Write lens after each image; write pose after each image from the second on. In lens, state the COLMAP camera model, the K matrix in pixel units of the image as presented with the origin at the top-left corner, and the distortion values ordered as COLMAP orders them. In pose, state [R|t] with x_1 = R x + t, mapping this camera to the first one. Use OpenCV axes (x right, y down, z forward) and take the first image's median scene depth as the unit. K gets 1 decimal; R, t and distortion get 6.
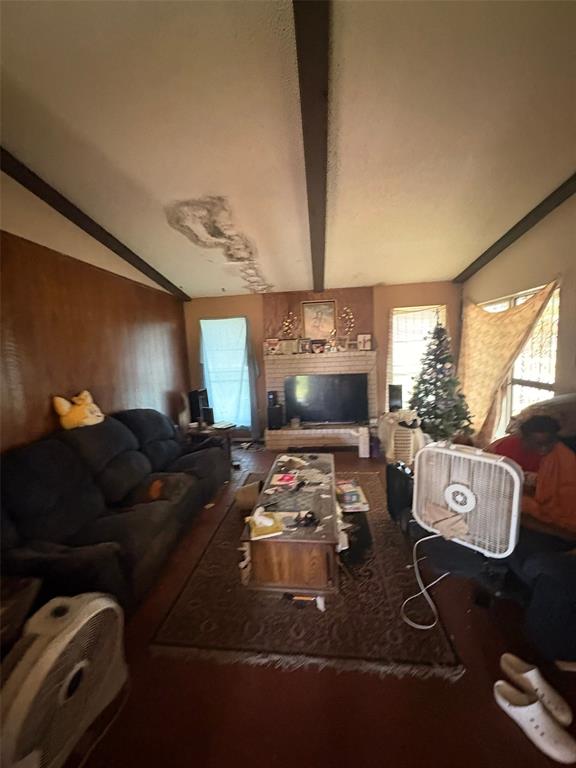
lens RADIAL K [[304.6, 0, 288.2], [0, 304.6, 380.3], [0, 0, 1]] dist [-0.002196, 0.000474]
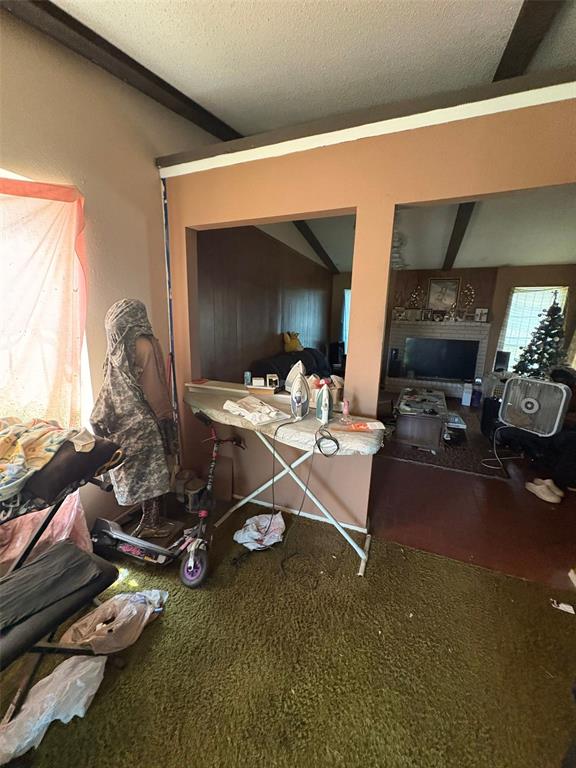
lens RADIAL K [[304.6, 0, 289.5], [0, 304.6, 383.7], [0, 0, 1]] dist [-0.002196, 0.000474]
pose [[0.953724, 0.130731, -0.270777, -0.120579], [-0.097963, 0.986499, 0.131239, 0.063416], [0.284279, -0.098640, 0.953654, -0.419646]]
